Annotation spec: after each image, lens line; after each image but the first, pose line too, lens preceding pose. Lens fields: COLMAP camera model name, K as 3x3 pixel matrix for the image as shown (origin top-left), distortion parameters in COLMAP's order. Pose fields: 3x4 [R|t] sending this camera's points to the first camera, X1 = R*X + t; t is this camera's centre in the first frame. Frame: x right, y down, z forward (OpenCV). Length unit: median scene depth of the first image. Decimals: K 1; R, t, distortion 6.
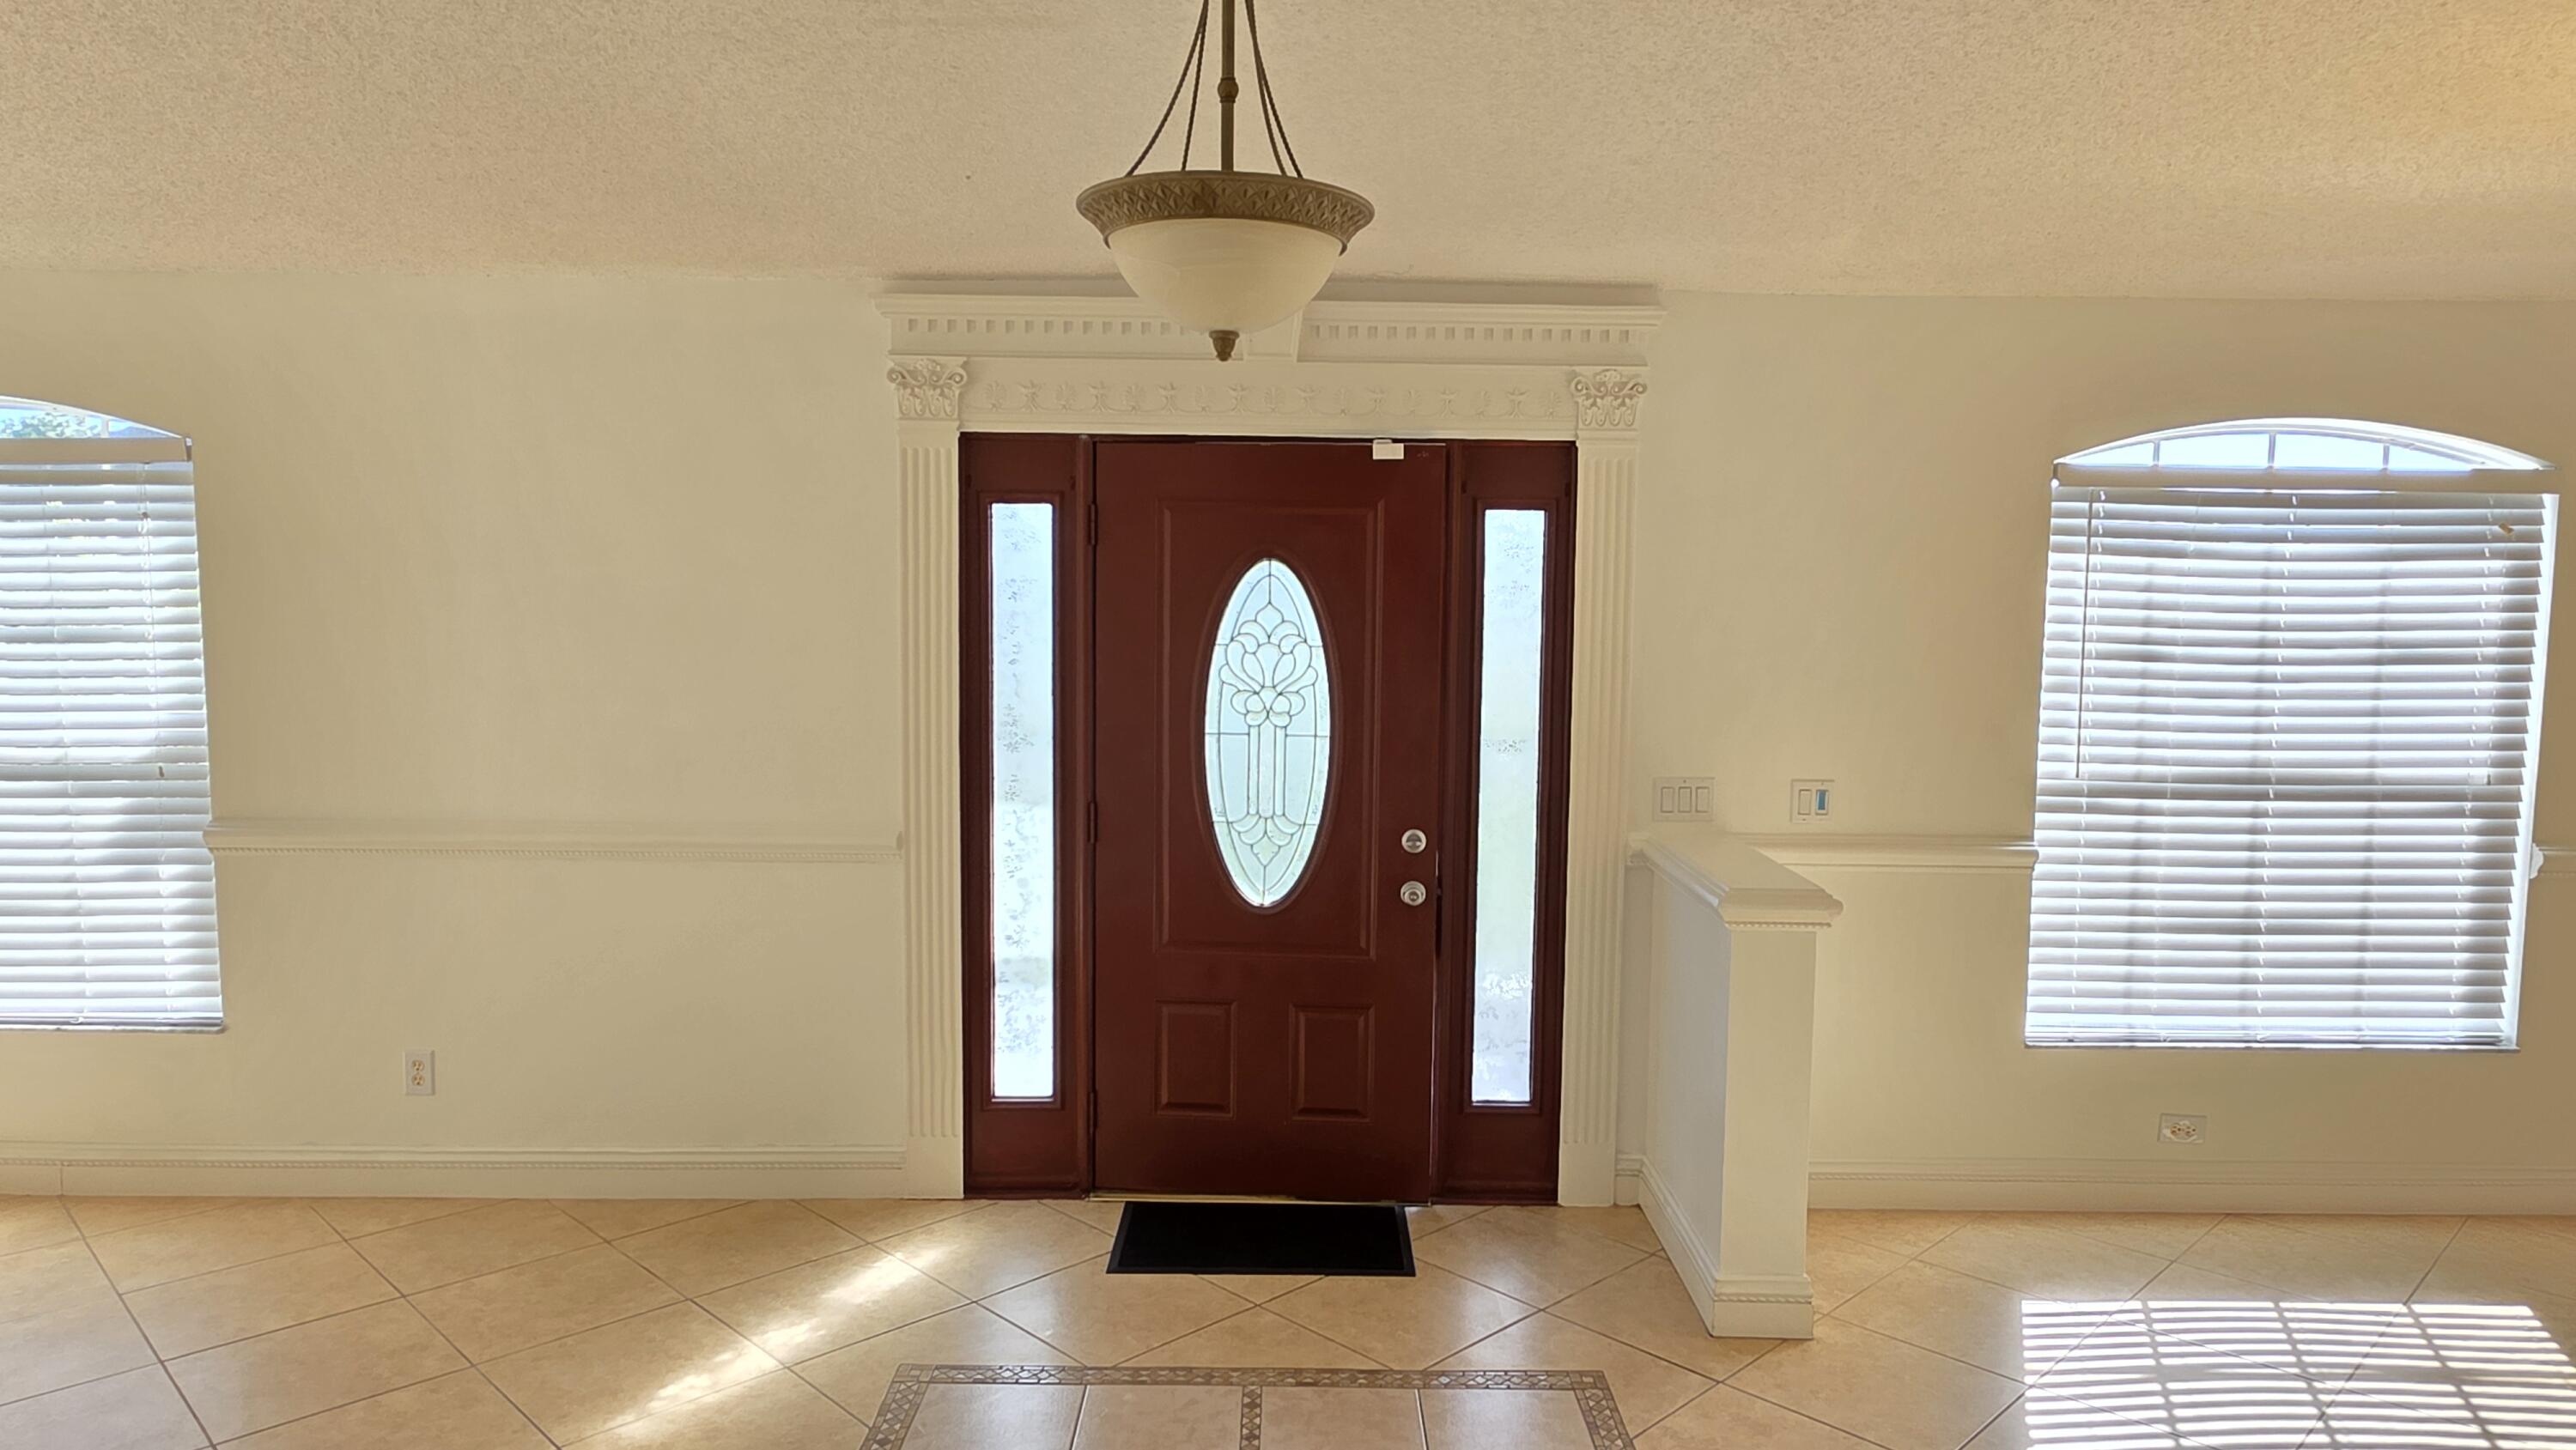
lens RADIAL K [[1567.2, 0, 1290.9], [0, 1567.2, 727.0], [0, 0, 1]] dist [-0.008641, -0.005506]
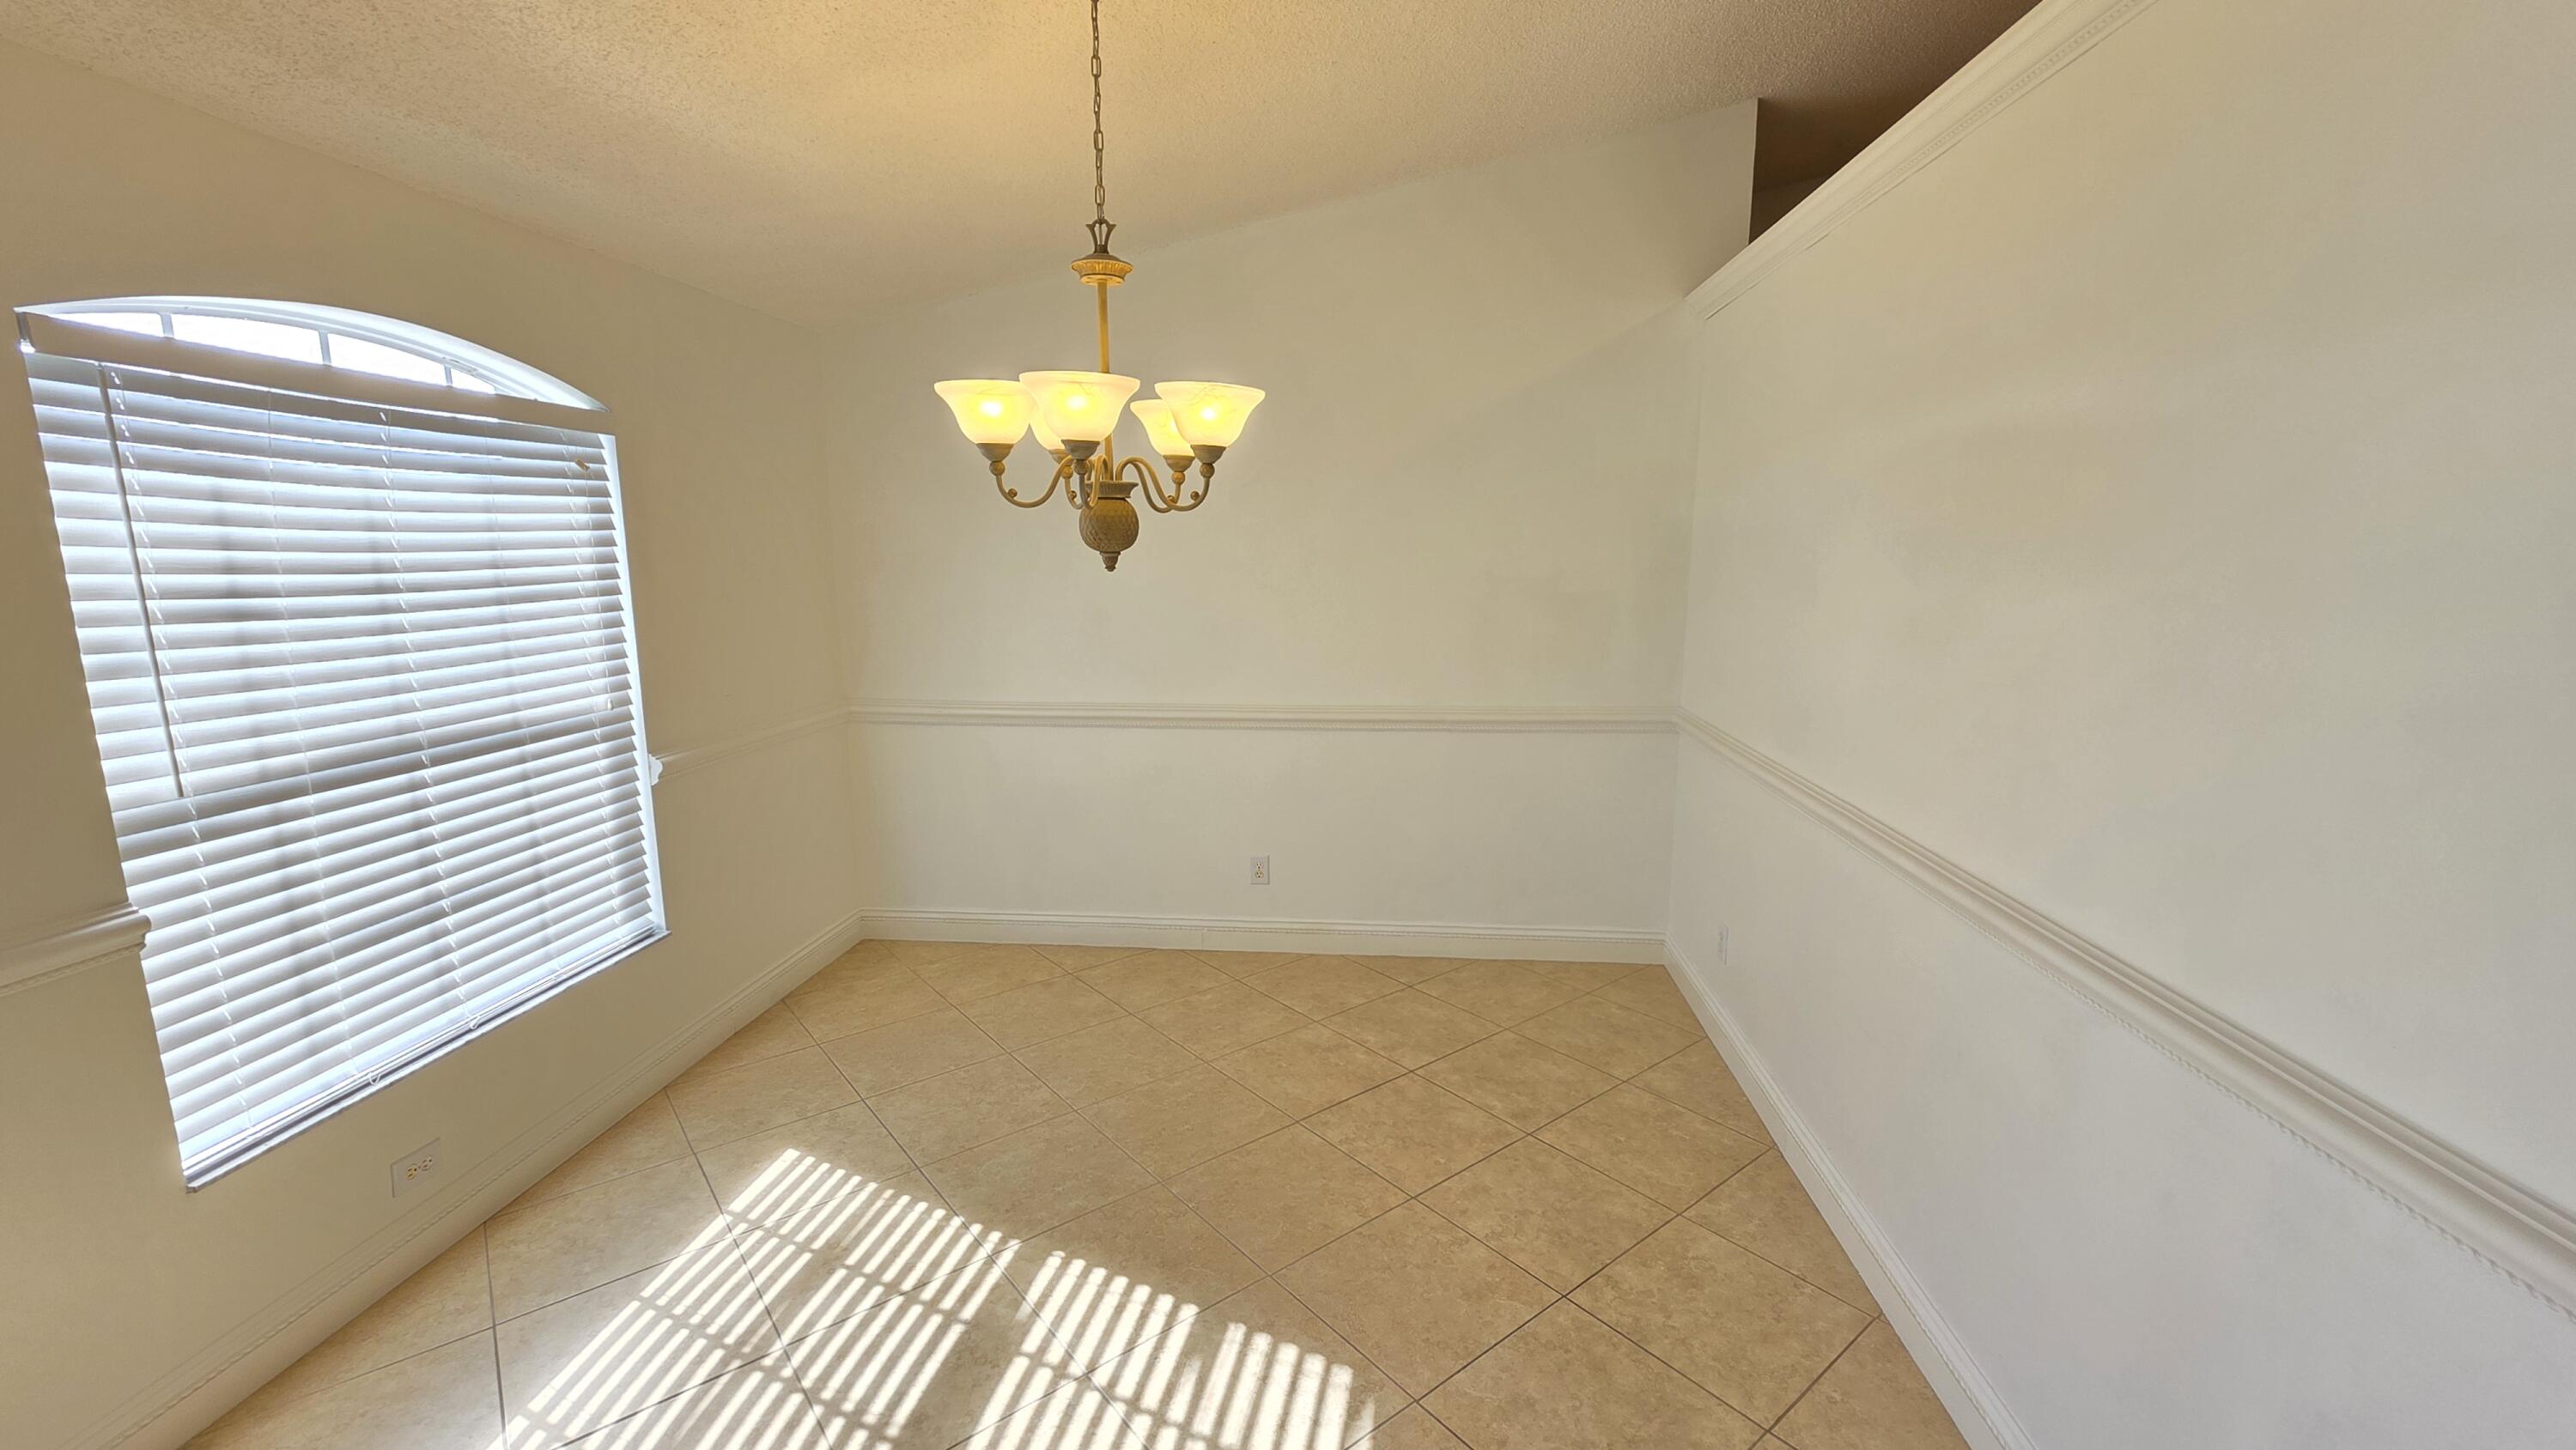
lens RADIAL K [[1075.5, 0, 1296.2], [0, 1075.5, 732.9], [0, 0, 1]] dist [0.002387, -0.001162]
pose [[0.104862, -0.181270, 0.977827, 0.091865], [0.091339, 0.980847, 0.172035, -0.031741], [-0.990283, 0.071273, 0.119411, 0.446152]]
